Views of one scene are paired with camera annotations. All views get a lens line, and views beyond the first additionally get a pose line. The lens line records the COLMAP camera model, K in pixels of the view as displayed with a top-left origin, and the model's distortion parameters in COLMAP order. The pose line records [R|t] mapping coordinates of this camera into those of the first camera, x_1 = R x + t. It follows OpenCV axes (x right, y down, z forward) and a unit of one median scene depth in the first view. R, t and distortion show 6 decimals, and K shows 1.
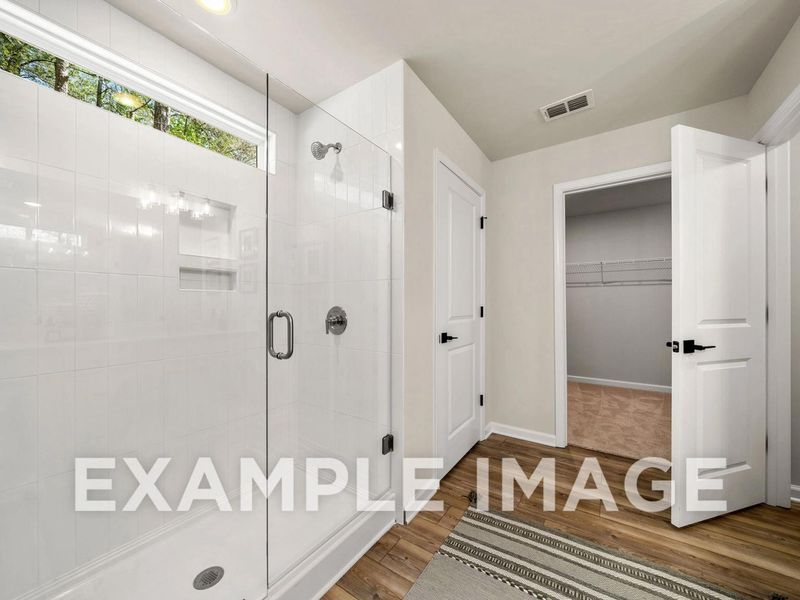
lens RADIAL K [[318.7, 0, 397.1], [0, 318.7, 298.1], [0, 0, 1]] dist [-0.002811, -0.000397]
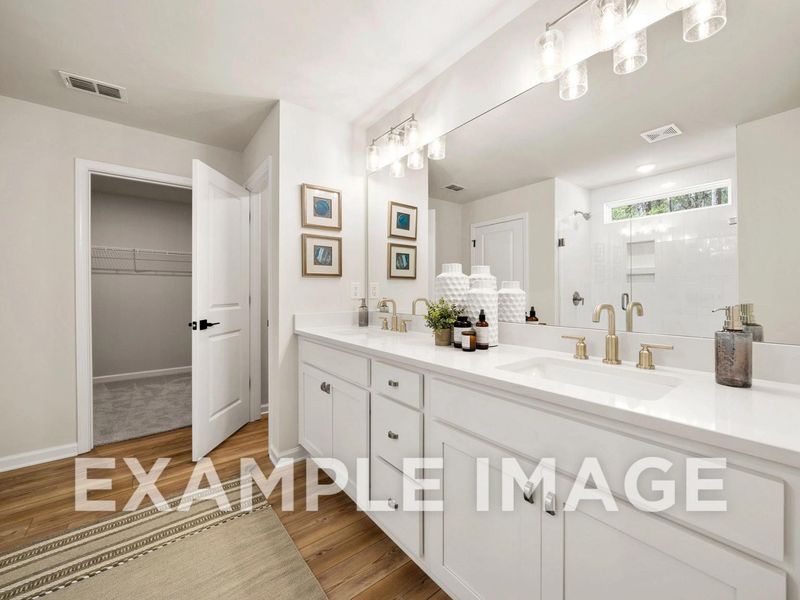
lens RADIAL K [[318.7, 0, 397.1], [0, 318.7, 298.1], [0, 0, 1]] dist [-0.002811, -0.000397]
pose [[0.304353, -0.013940, 0.952457, -0.102584], [-0.018951, 0.999606, 0.020686, -0.004611], [-0.952371, -0.024346, 0.303969, -0.161268]]
